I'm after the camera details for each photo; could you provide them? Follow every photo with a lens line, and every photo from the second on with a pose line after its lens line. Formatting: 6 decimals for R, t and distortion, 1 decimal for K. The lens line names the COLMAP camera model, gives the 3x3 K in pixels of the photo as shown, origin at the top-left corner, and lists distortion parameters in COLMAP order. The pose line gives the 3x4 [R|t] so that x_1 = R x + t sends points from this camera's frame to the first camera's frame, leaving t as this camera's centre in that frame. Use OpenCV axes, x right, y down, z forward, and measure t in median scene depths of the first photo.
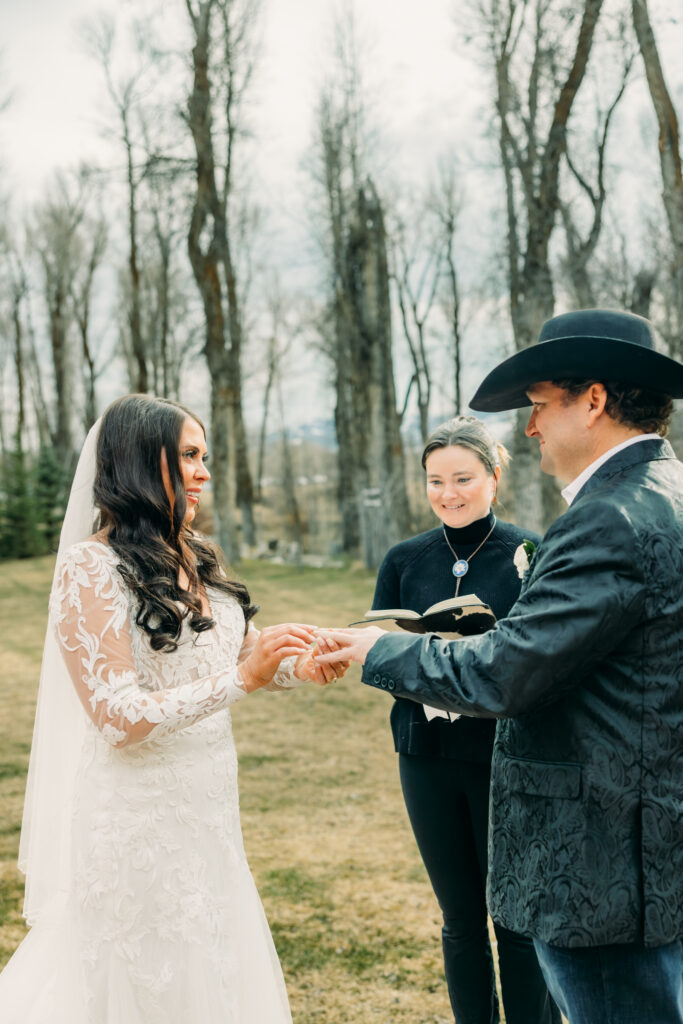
lens RADIAL K [[1139.8, 0, 339.0], [0, 1139.8, 515.9], [0, 0, 1]] dist [-0.038302, 0.000000]
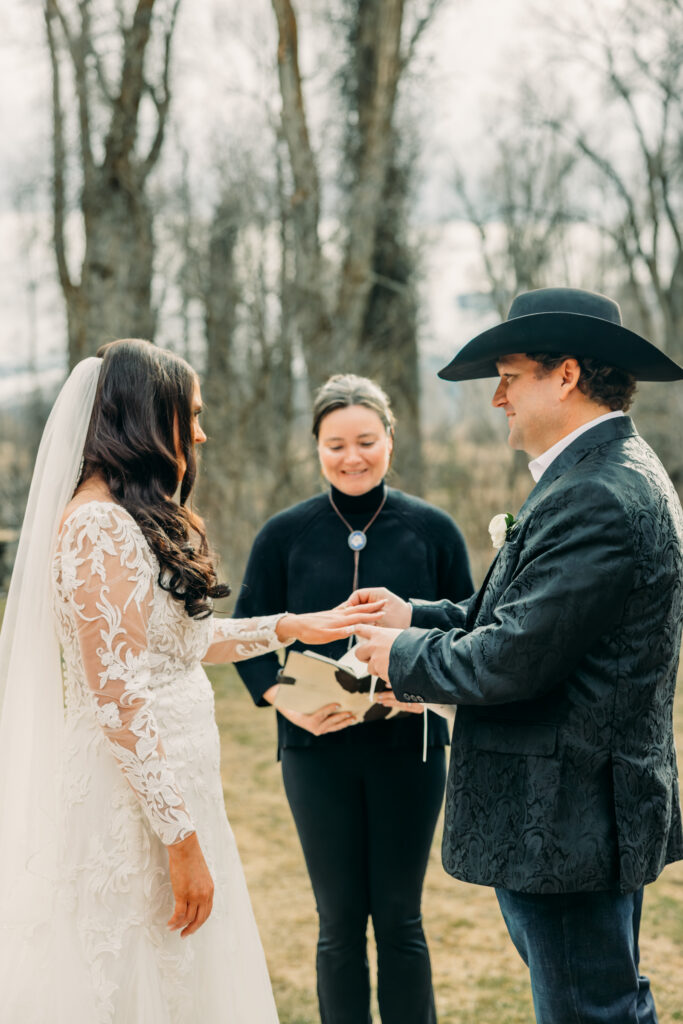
lens RADIAL K [[1506.6, 0, 310.8], [0, 1506.6, 491.0], [0, 0, 1]] dist [0.024107, 0.000000]
pose [[0.936420, 0.024945, 0.349994, -0.512336], [-0.022041, 0.999682, -0.012278, 0.020335], [-0.350189, 0.003783, 0.936671, -0.245825]]
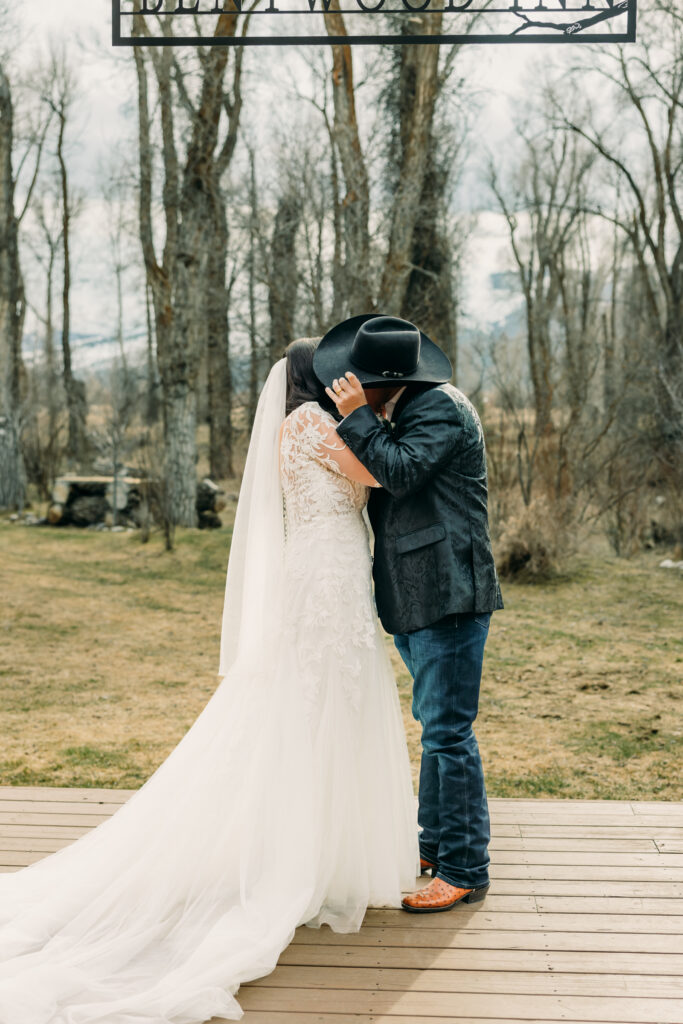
lens RADIAL K [[1349.8, 0, 339.2], [0, 1349.8, 527.6], [0, 0, 1]] dist [0.006343, 0.000000]
pose [[0.942055, 0.013049, 0.335204, -0.730044], [-0.029805, 0.998547, 0.044894, 0.081226], [-0.334131, -0.052284, 0.941075, -0.922591]]
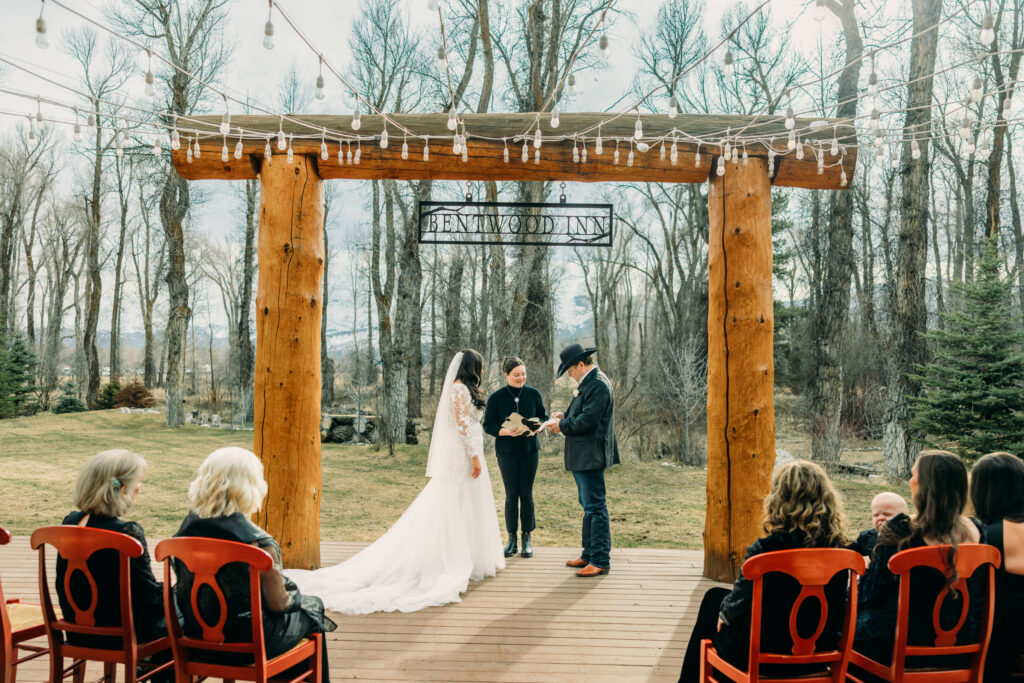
lens RADIAL K [[878.9, 0, 507.5], [0, 878.9, 344.1], [0, 0, 1]] dist [0.004456, -0.017641]
pose [[0.930223, 0.067380, 0.360757, -1.418966], [-0.040720, 0.995881, -0.081007, 0.146324], [-0.364729, 0.060664, 0.929135, -2.546128]]
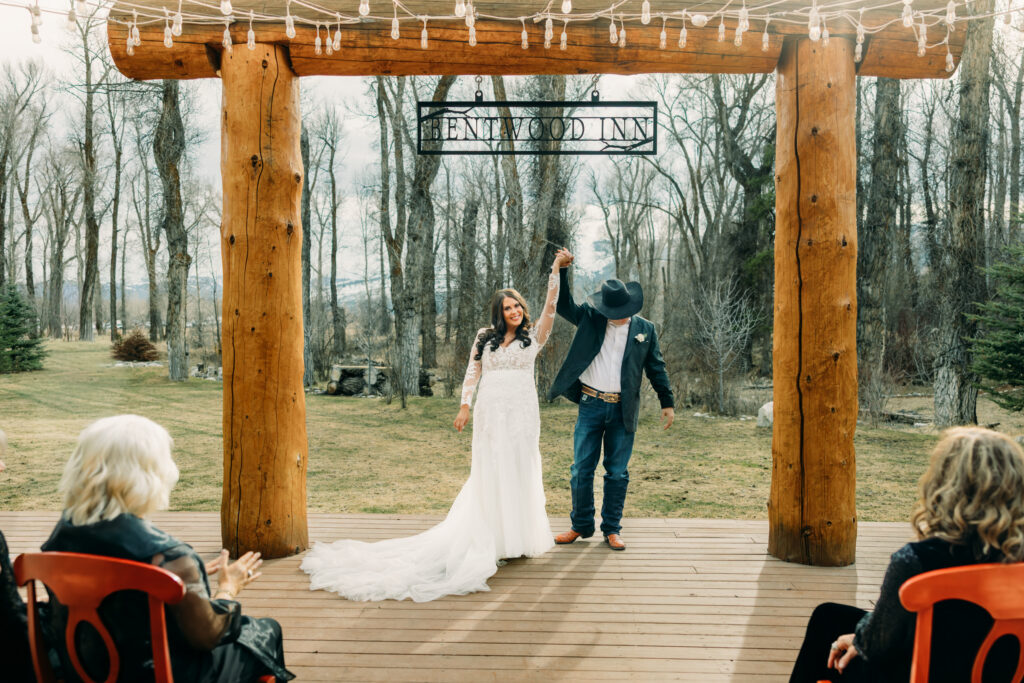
lens RADIAL K [[878.9, 0, 514.0], [0, 878.9, 343.0], [0, 0, 1]] dist [0.004456, -0.017641]
pose [[0.935208, 0.035534, 0.352313, -1.153305], [-0.028817, 0.999289, -0.024293, 0.148460], [-0.352925, 0.012567, 0.935567, -1.816738]]
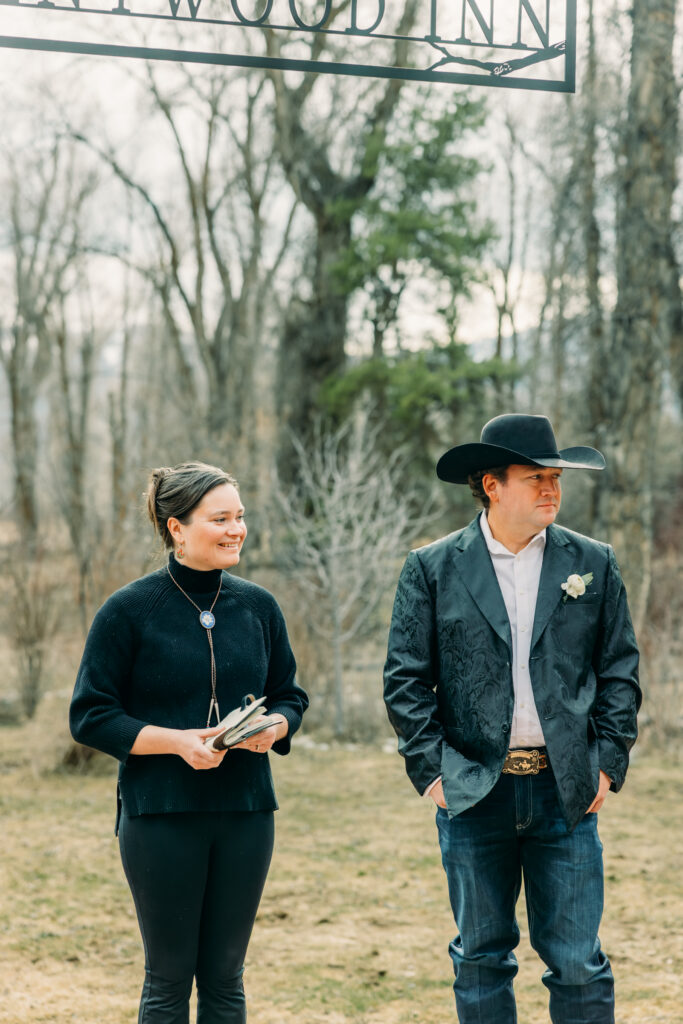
lens RADIAL K [[1925.8, 0, 320.1], [0, 1925.8, 543.7], [0, 0, 1]] dist [-0.042329, 0.000000]
pose [[0.781052, 0.039861, 0.623192, -1.388991], [-0.020702, 0.999065, -0.037956, 0.055016], [-0.624122, 0.016744, 0.781147, -0.666074]]
